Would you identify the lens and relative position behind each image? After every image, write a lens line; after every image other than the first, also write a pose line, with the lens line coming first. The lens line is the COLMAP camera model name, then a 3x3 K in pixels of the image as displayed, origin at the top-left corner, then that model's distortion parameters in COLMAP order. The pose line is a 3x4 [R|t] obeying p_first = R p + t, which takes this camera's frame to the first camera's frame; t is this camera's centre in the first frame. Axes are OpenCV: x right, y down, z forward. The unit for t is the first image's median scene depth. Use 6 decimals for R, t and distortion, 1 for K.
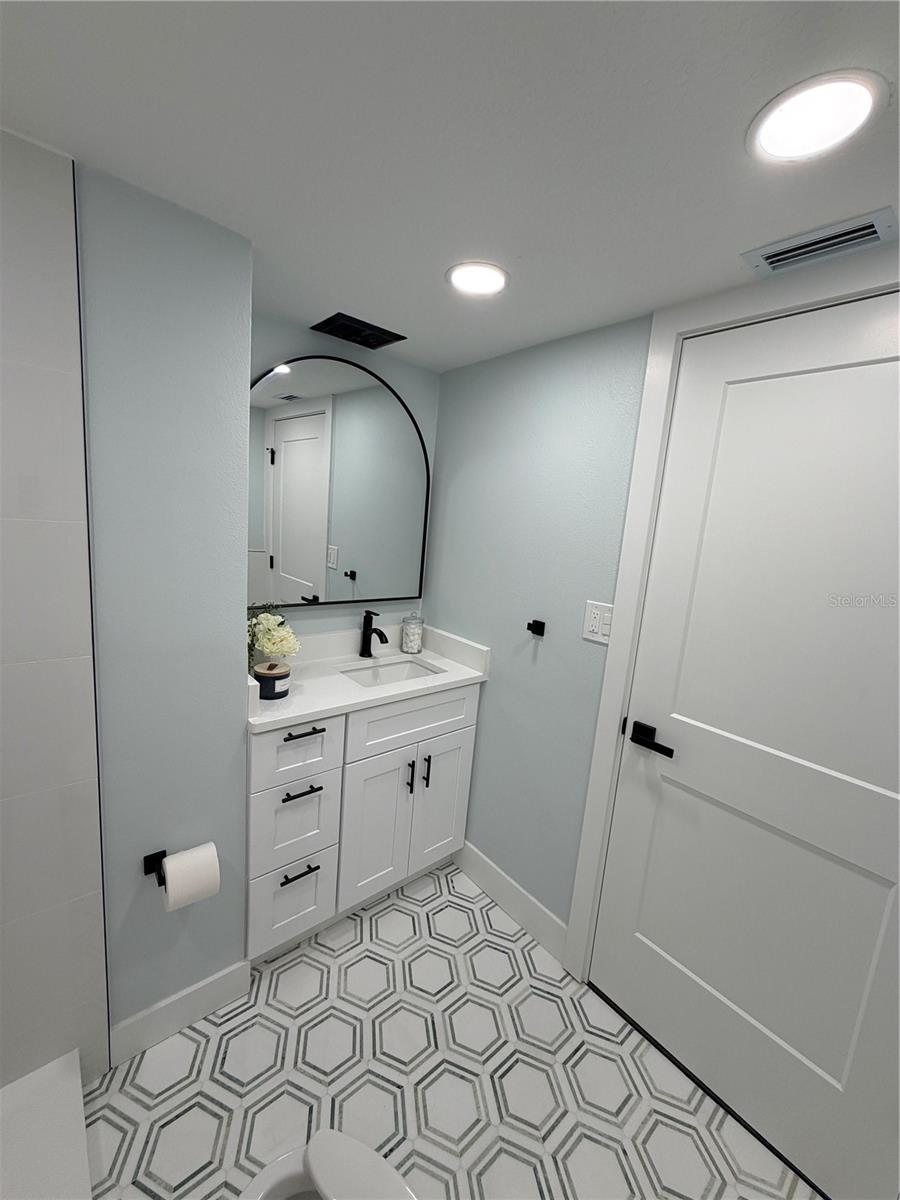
lens RADIAL K [[482.5, 0, 448.2], [0, 482.5, 597.0], [0, 0, 1]] dist [0.002962, 0.000147]
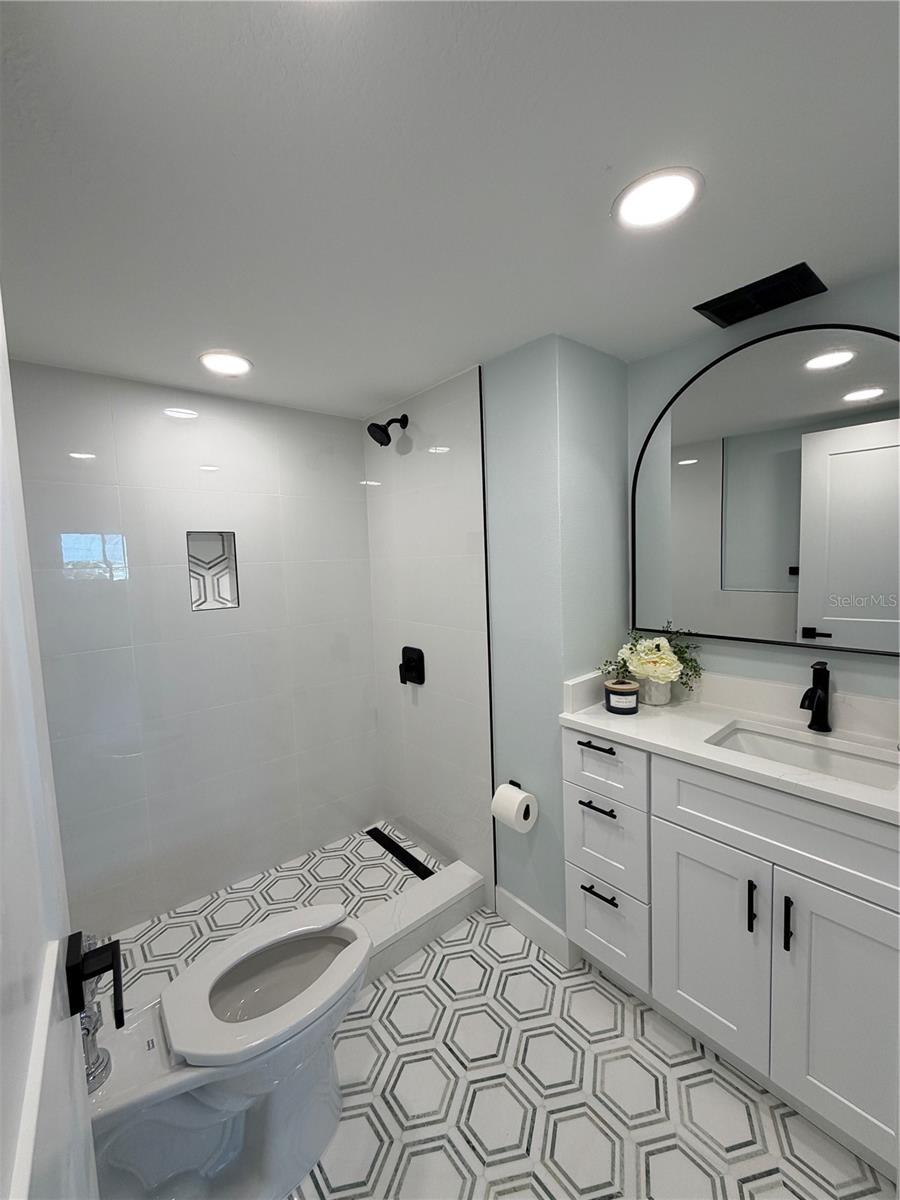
lens RADIAL K [[482.5, 0, 449.2], [0, 482.5, 595.6], [0, 0, 1]] dist [0.002962, 0.000147]
pose [[-0.006769, 0.007151, -0.999952, 0.686185], [-0.136158, 0.990655, 0.008007, 0.000679], [0.990664, 0.136206, -0.005732, 0.620951]]
